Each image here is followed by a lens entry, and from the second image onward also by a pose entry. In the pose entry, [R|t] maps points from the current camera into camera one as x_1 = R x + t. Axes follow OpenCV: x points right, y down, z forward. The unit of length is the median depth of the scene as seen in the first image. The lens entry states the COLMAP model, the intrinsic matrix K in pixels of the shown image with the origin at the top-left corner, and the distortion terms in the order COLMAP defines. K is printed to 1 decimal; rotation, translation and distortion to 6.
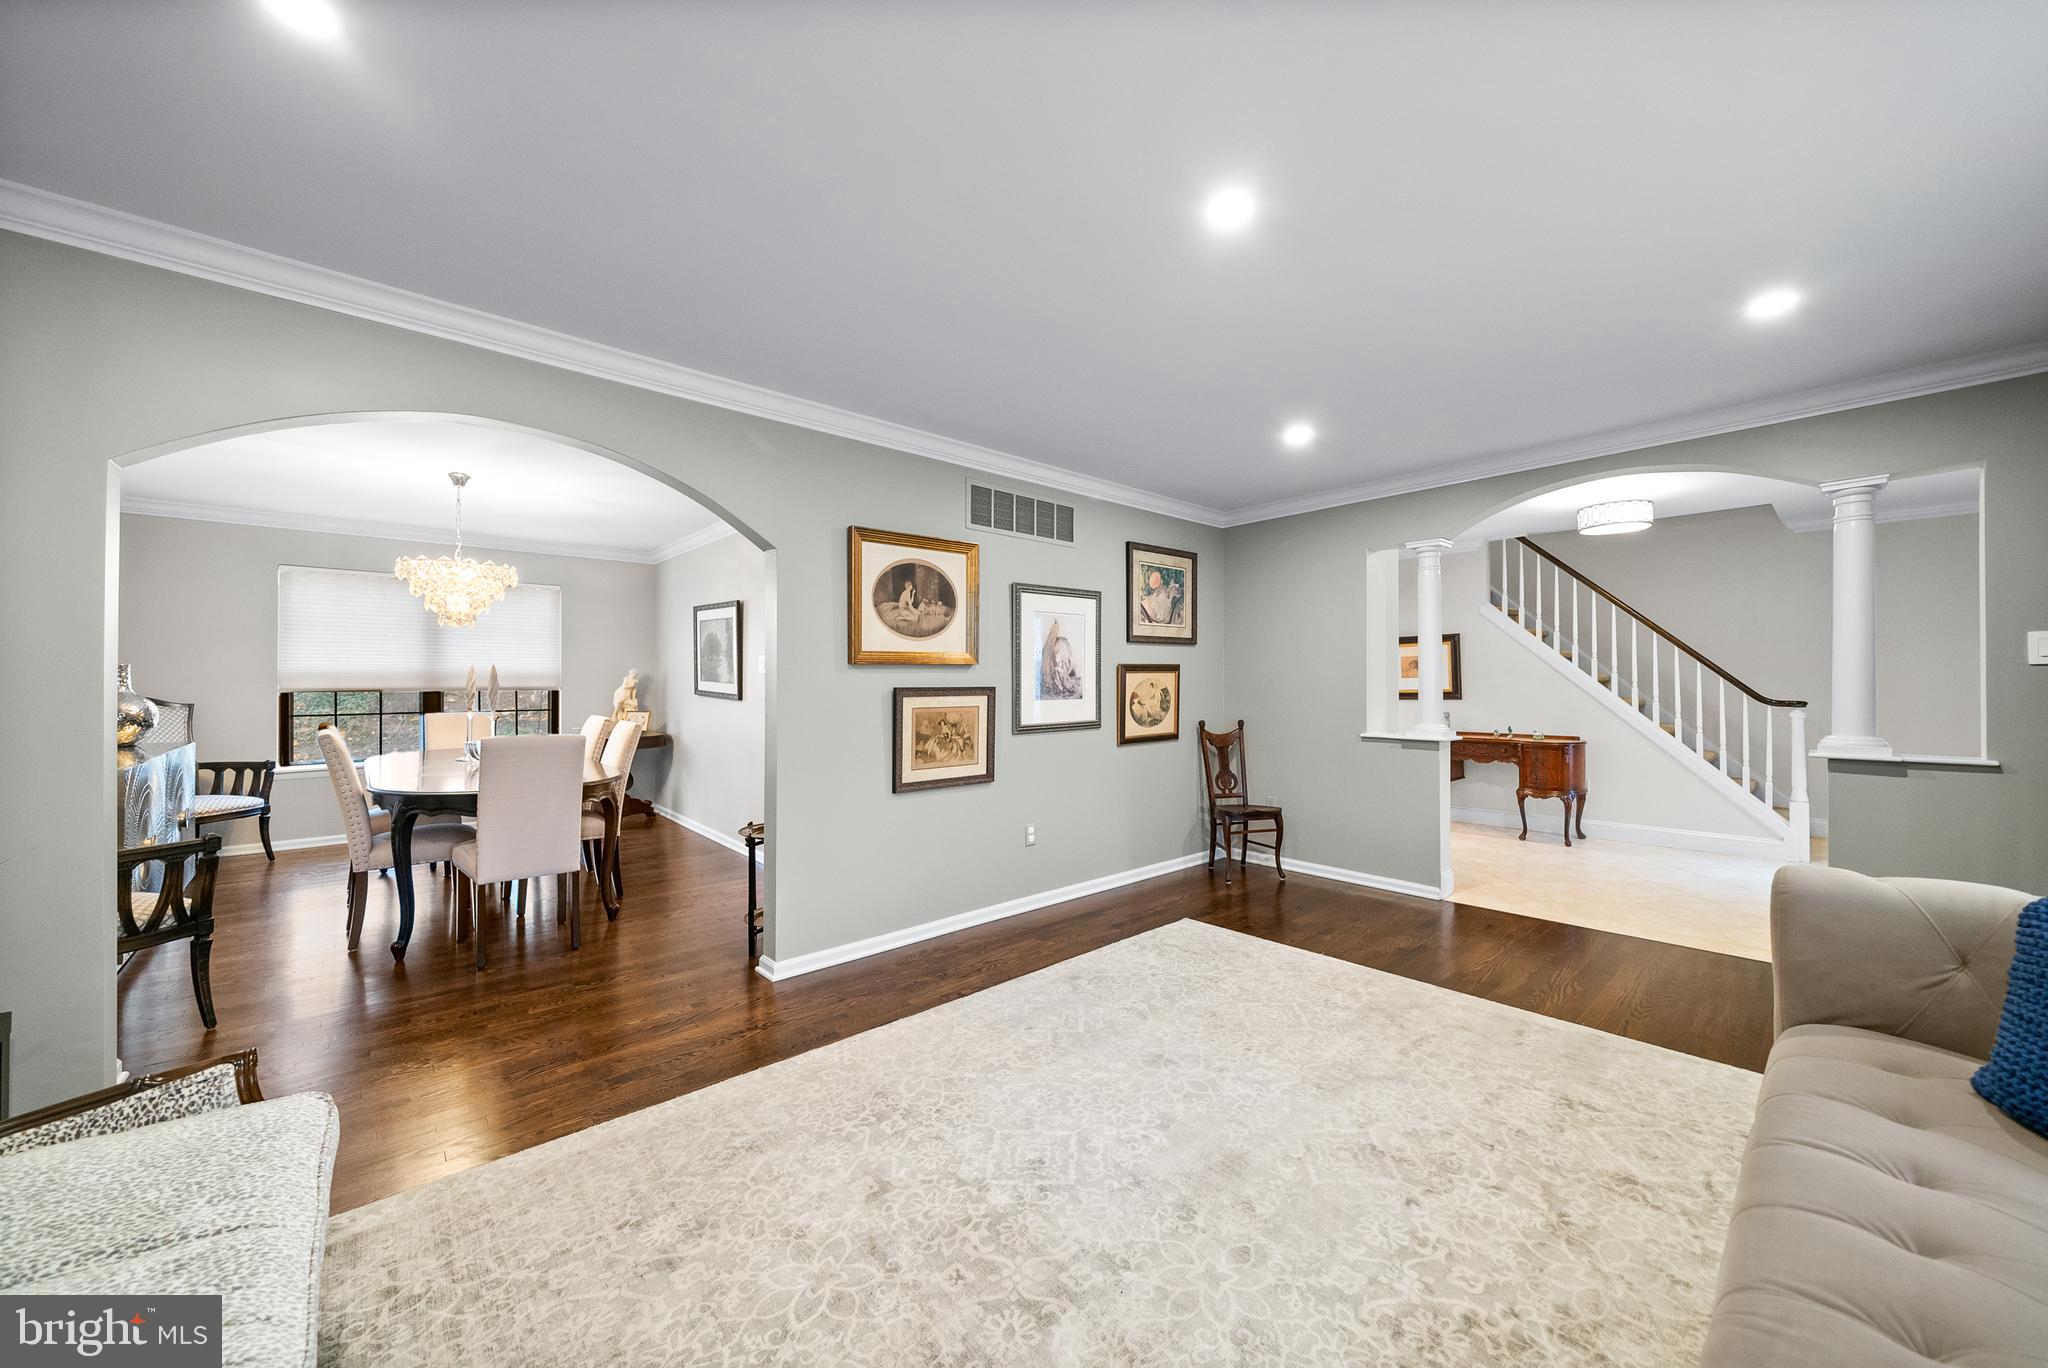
lens RADIAL K [[743.7, 0, 1017.0], [0, 743.7, 678.4], [0, 0, 1]] dist [-0.006932, 0.000757]
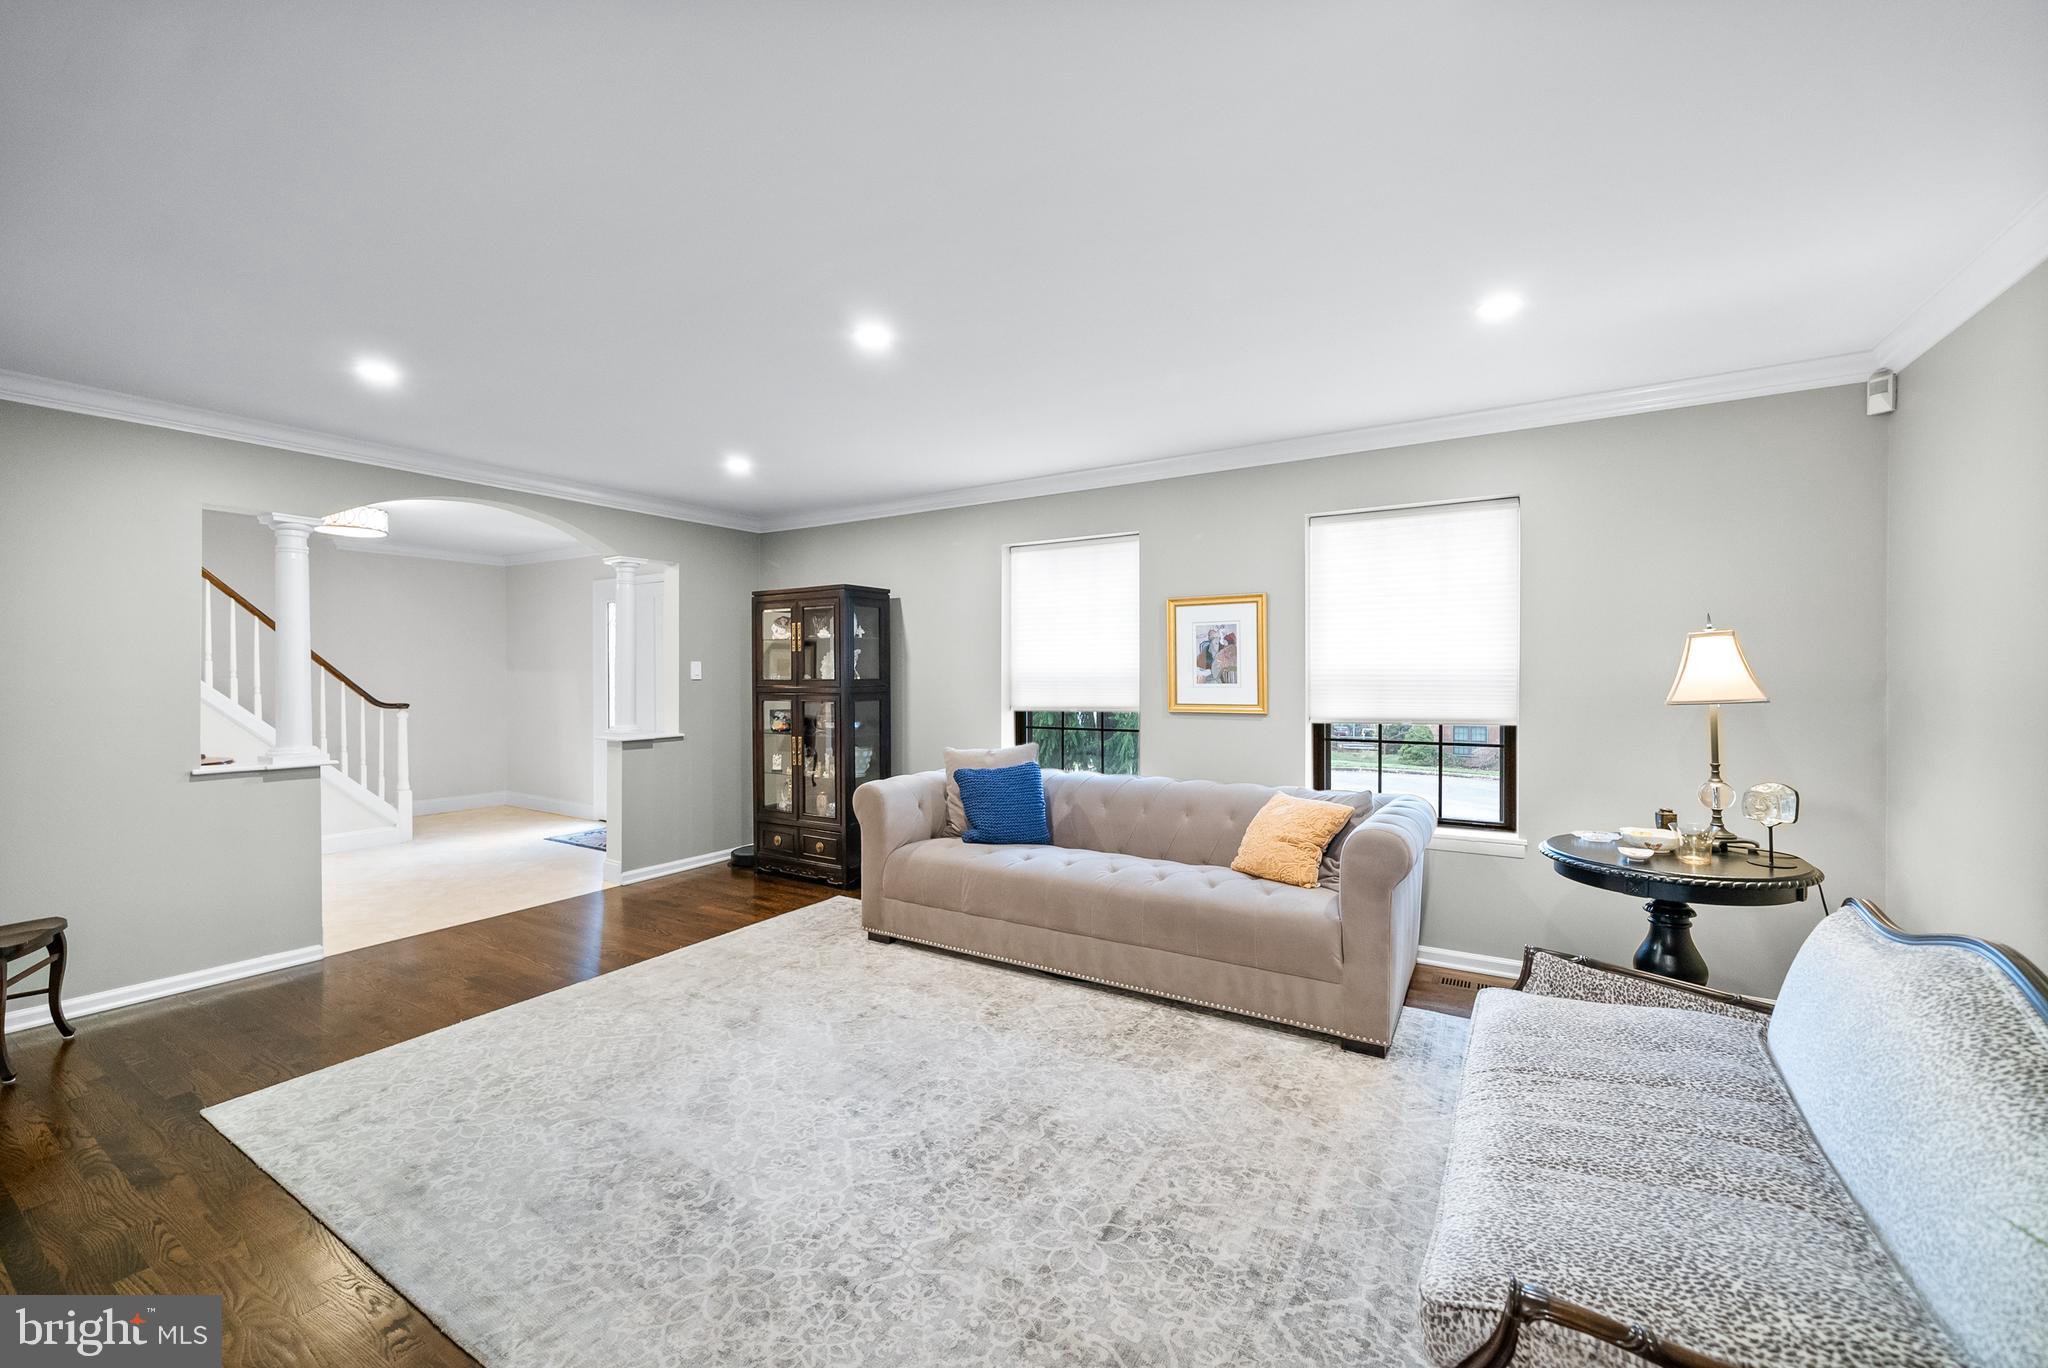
lens RADIAL K [[812.2, 0, 1012.8], [0, 812.2, 687.2], [0, 0, 1]] dist [-0.001804, -0.001505]
pose [[-0.292189, -0.012757, 0.956275, -0.604492], [-0.006912, 0.999913, 0.011227, -0.021251], [-0.956336, -0.003329, -0.292252, 0.626214]]
